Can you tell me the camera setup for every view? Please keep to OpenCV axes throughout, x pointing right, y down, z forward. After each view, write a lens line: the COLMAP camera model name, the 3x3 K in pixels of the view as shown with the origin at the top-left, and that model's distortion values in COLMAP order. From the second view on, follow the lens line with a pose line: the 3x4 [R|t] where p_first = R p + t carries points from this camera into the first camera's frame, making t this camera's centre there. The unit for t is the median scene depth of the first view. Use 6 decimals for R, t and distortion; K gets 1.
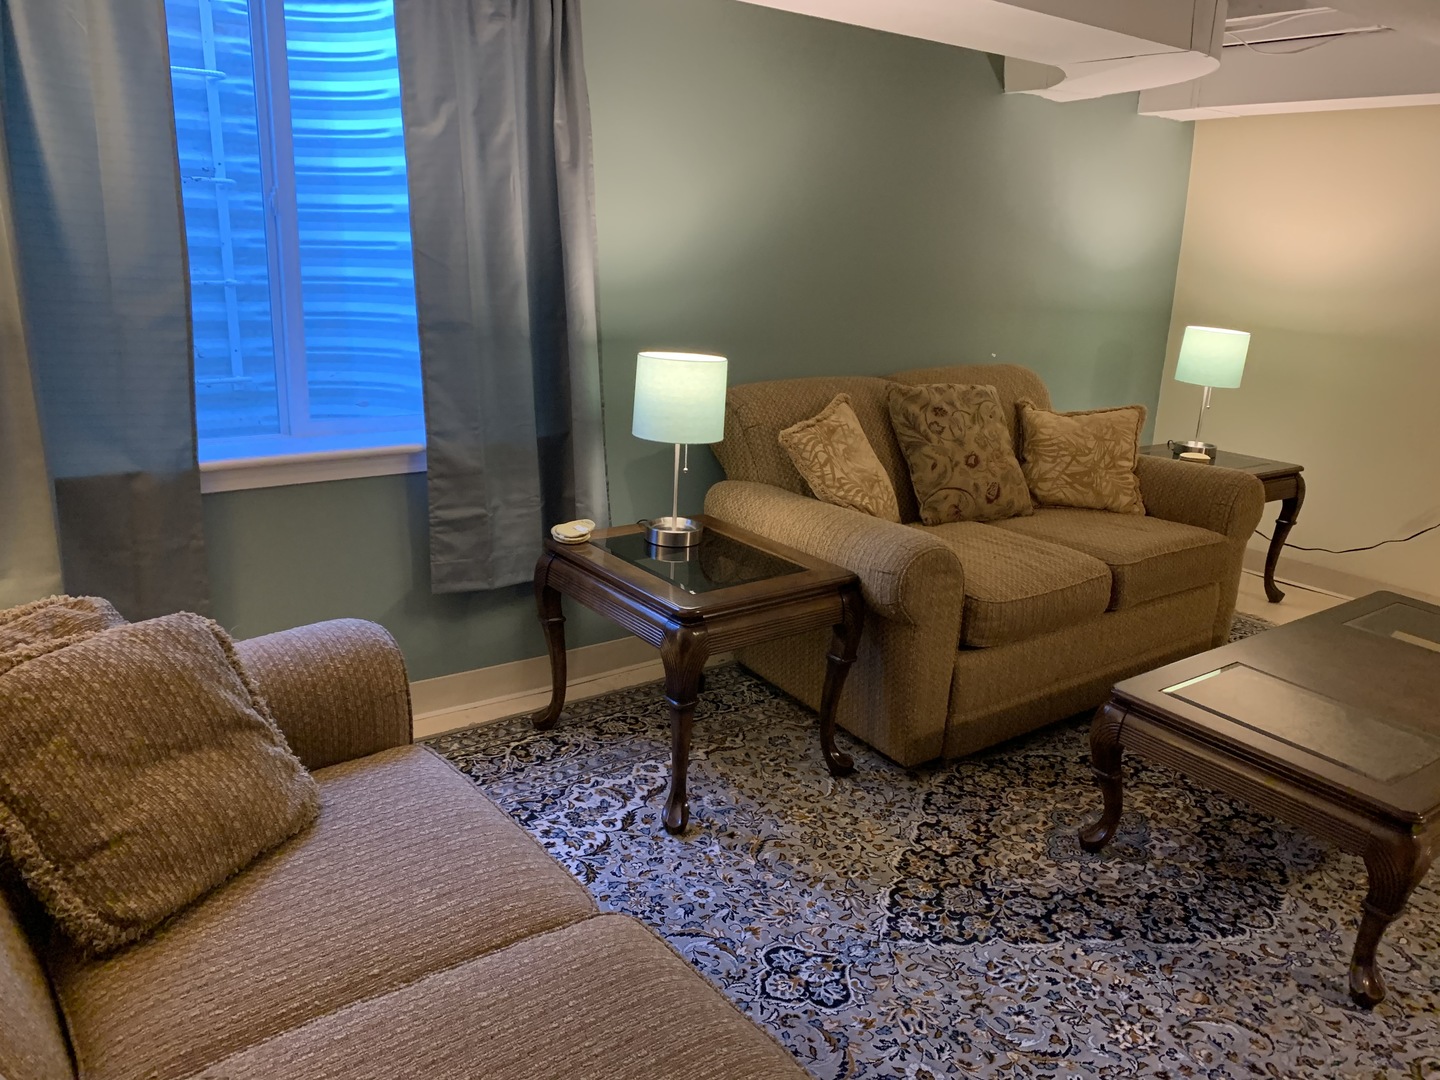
lens RADIAL K [[1083.2, 0, 716.4], [0, 1083.2, 541.2], [0, 0, 1]] dist [0.086496, -0.207928]
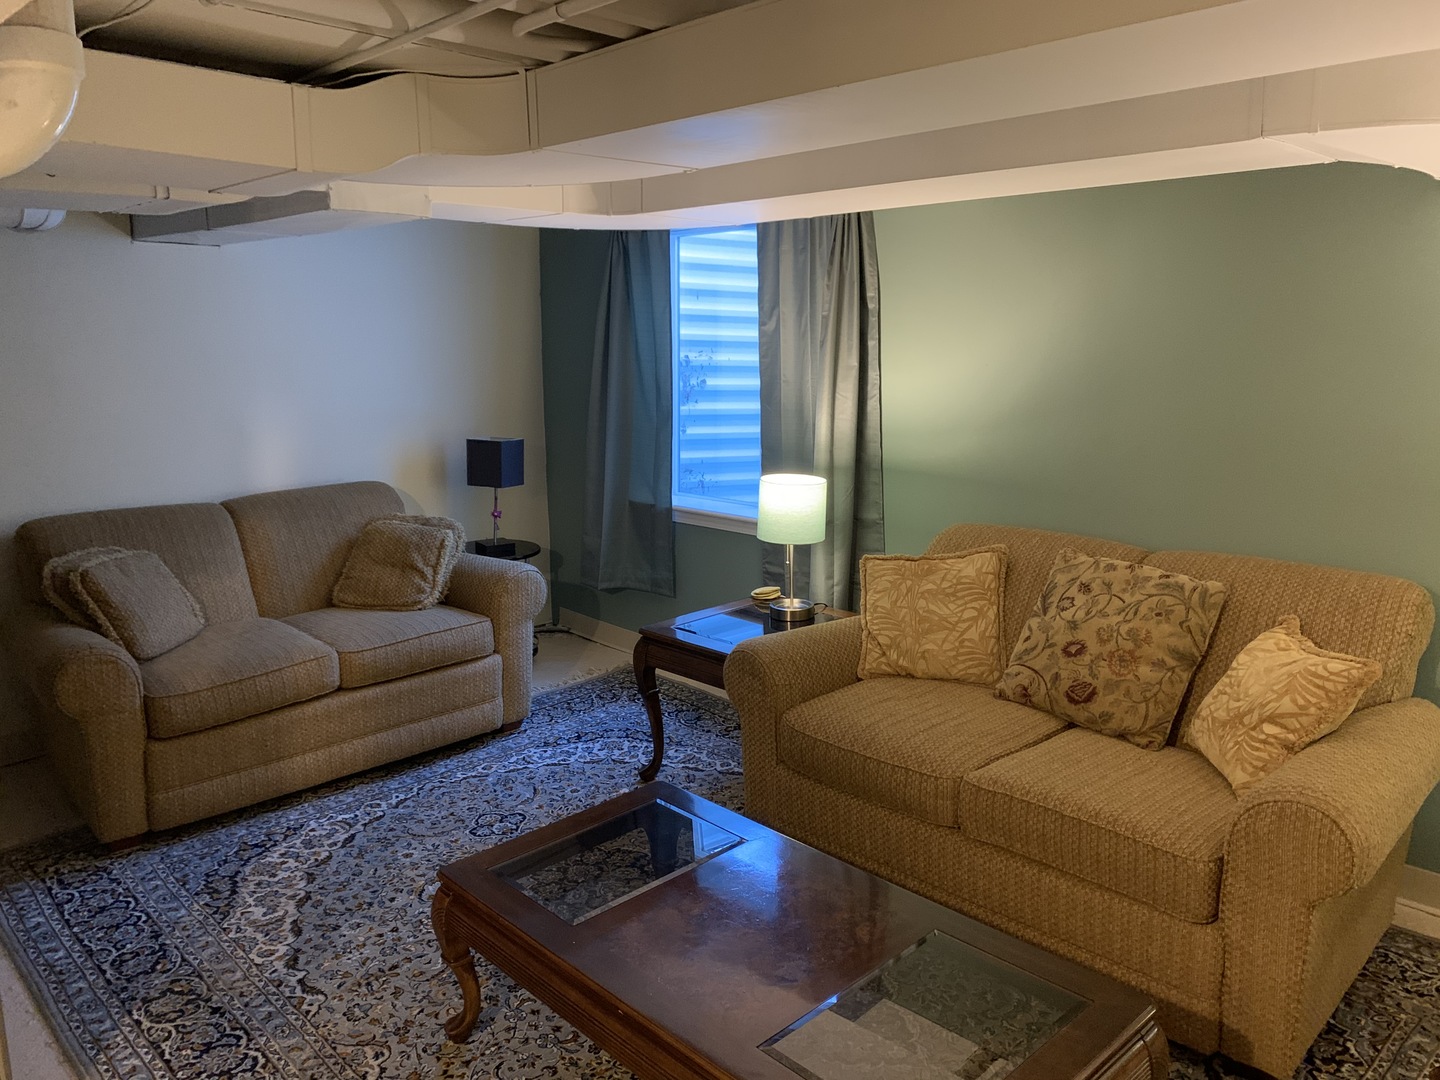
lens RADIAL K [[1083.2, 0, 716.4], [0, 1083.2, 541.2], [0, 0, 1]] dist [0.086496, -0.207928]
pose [[0.140298, 0.143466, -0.979660, 1.362059], [-0.277009, 0.955621, 0.100275, -0.216823], [0.950570, 0.257306, 0.173813, 0.741426]]
